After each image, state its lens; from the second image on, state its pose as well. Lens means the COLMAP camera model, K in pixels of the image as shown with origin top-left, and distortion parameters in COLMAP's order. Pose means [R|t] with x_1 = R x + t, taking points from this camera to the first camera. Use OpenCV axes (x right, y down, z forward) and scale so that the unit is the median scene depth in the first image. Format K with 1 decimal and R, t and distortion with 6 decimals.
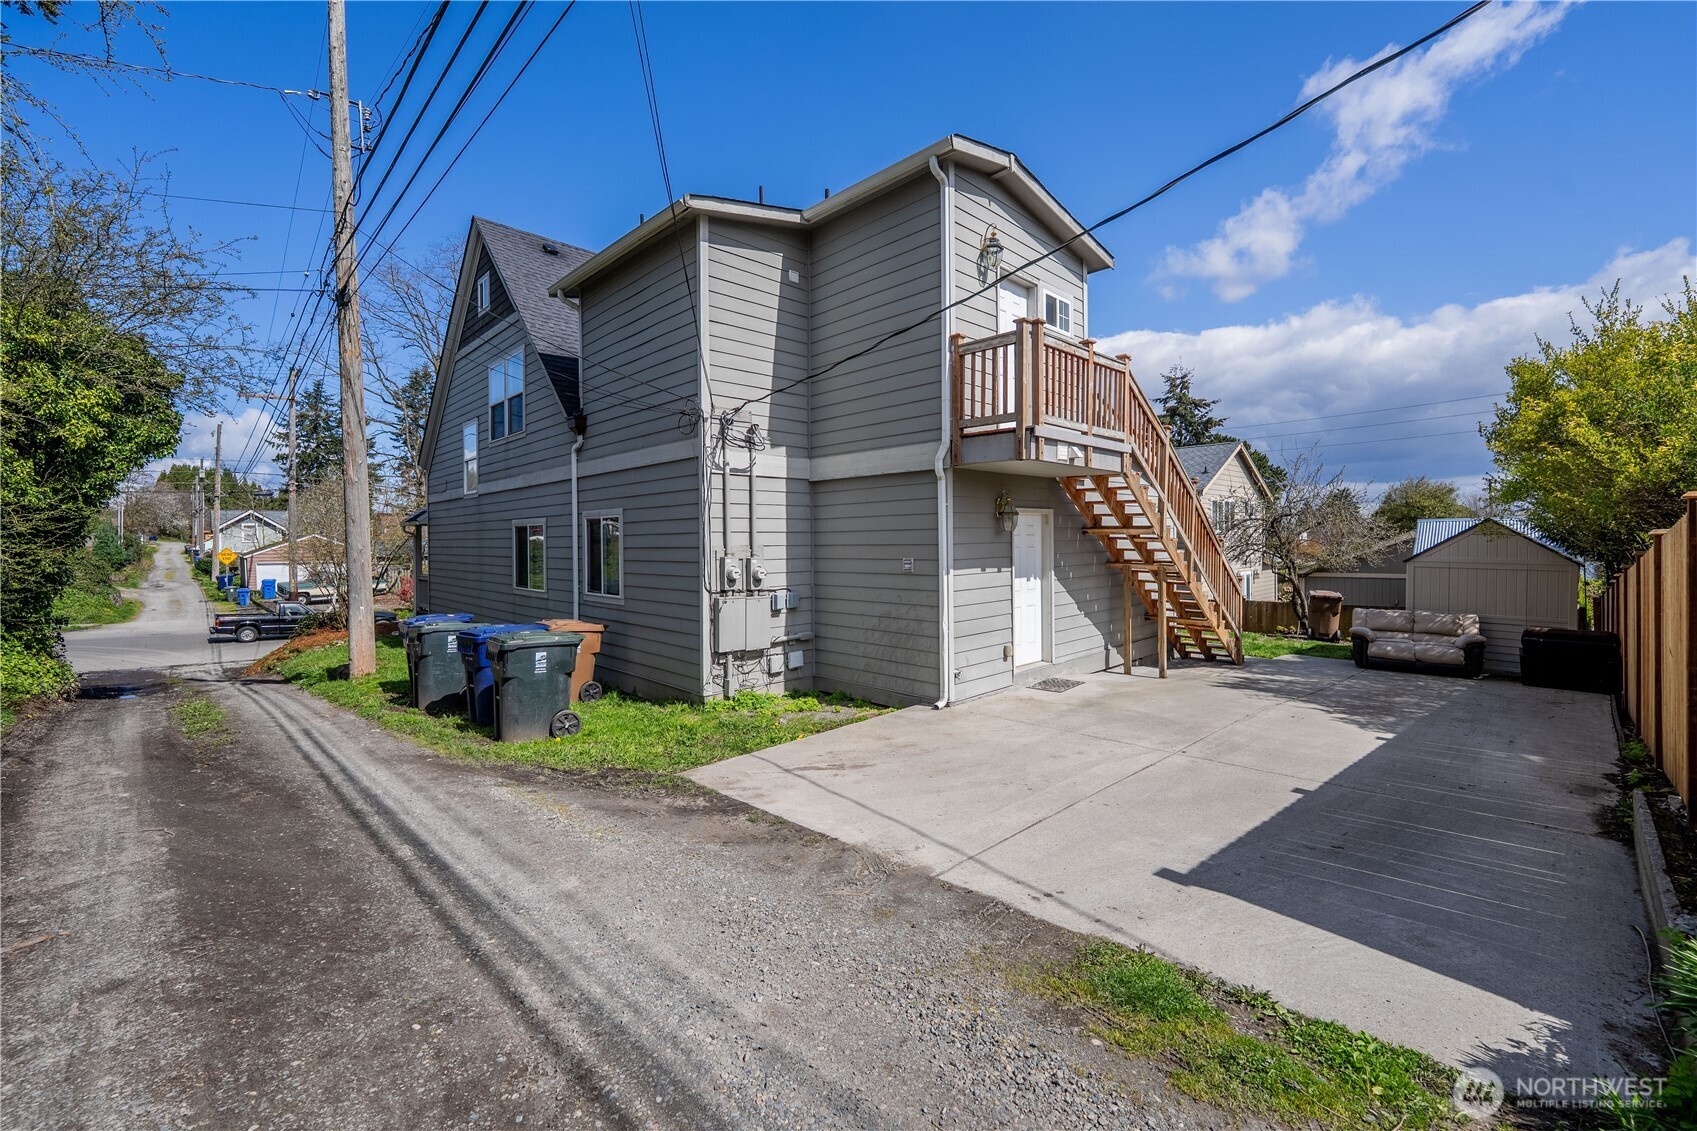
lens RADIAL K [[693.6, 0, 835.8], [0, 693.6, 542.7], [0, 0, 1]] dist [-0.010463, -0.001128]
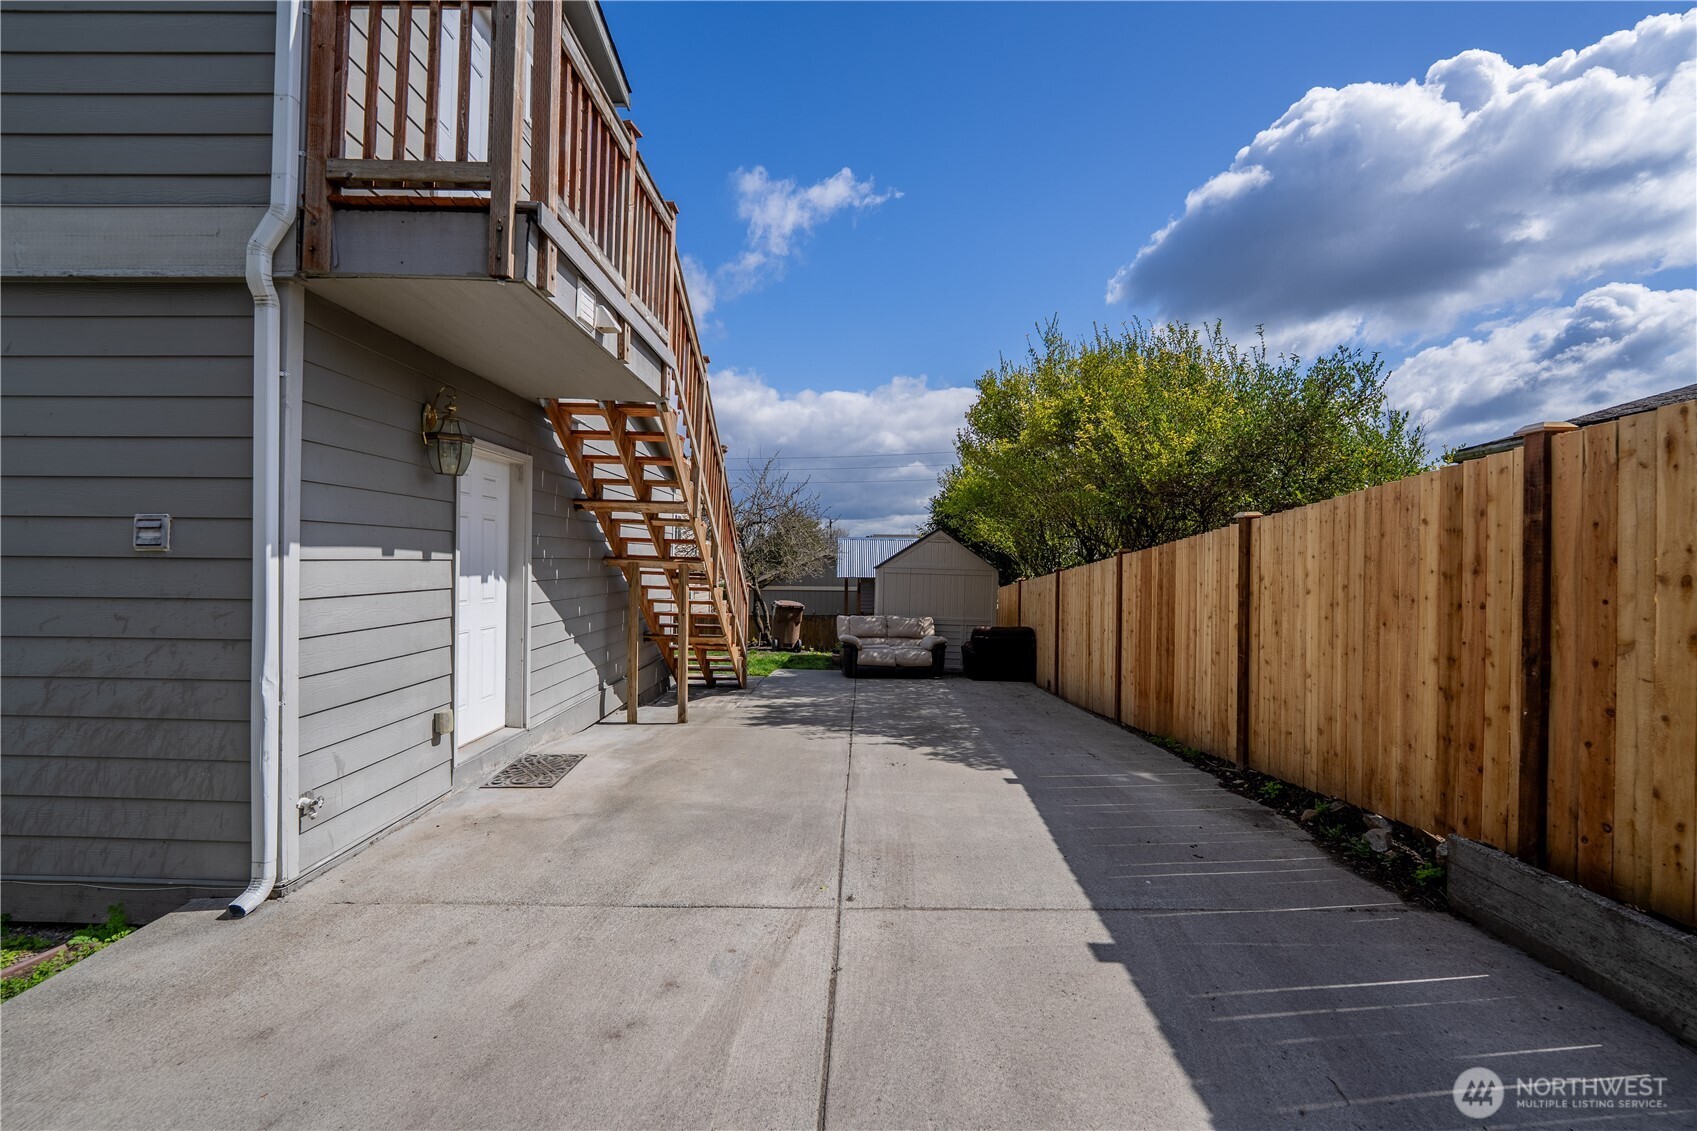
lens RADIAL K [[693.6, 0, 854.1], [0, 693.6, 565.5], [0, 0, 1]] dist [-0.010463, -0.001128]
pose [[0.689238, 0.016201, 0.724354, 0.097048], [-0.017510, 0.999830, -0.005701, 0.044478], [-0.724324, -0.008754, 0.689405, 0.470563]]
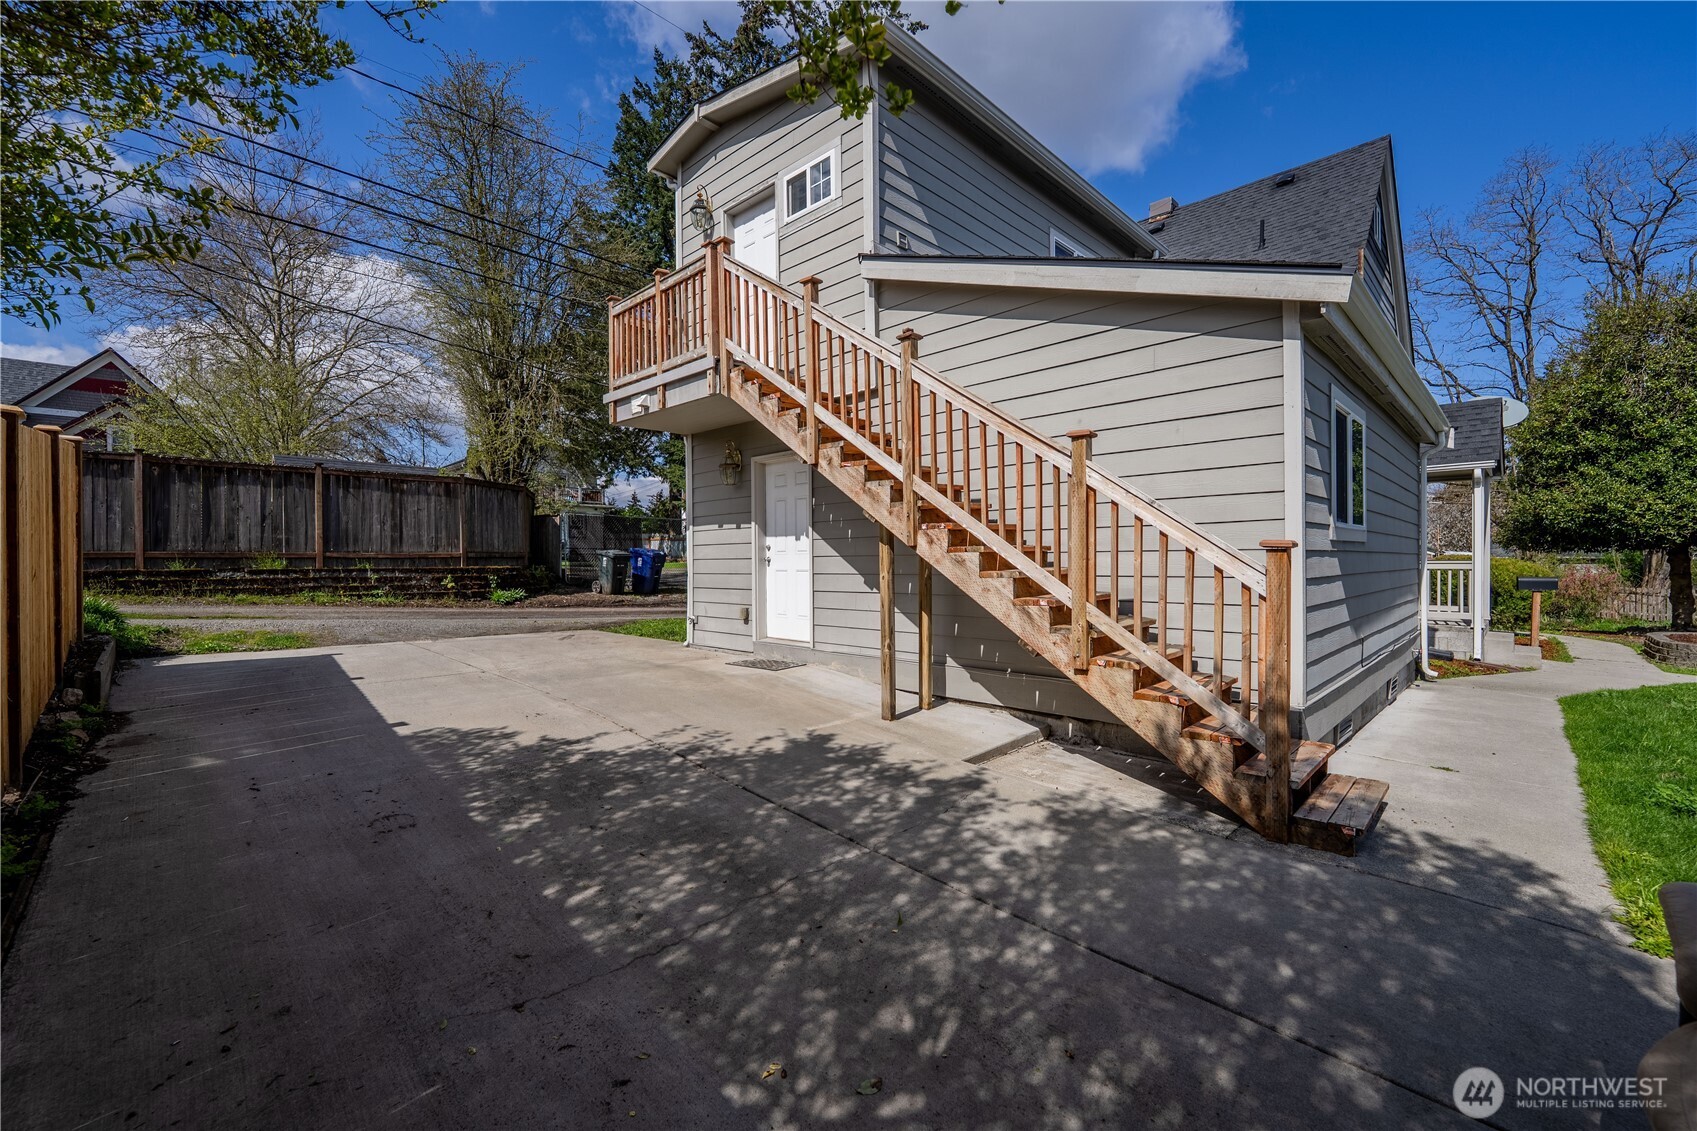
lens RADIAL K [[693.6, 0, 852.8], [0, 693.6, 563.1], [0, 0, 1]] dist [-0.010463, -0.001128]
pose [[0.036042, 0.016478, -0.999214, 1.213317], [0.001023, 0.999863, 0.016526, 0.075845], [0.999350, -0.001618, 0.036021, 1.139925]]
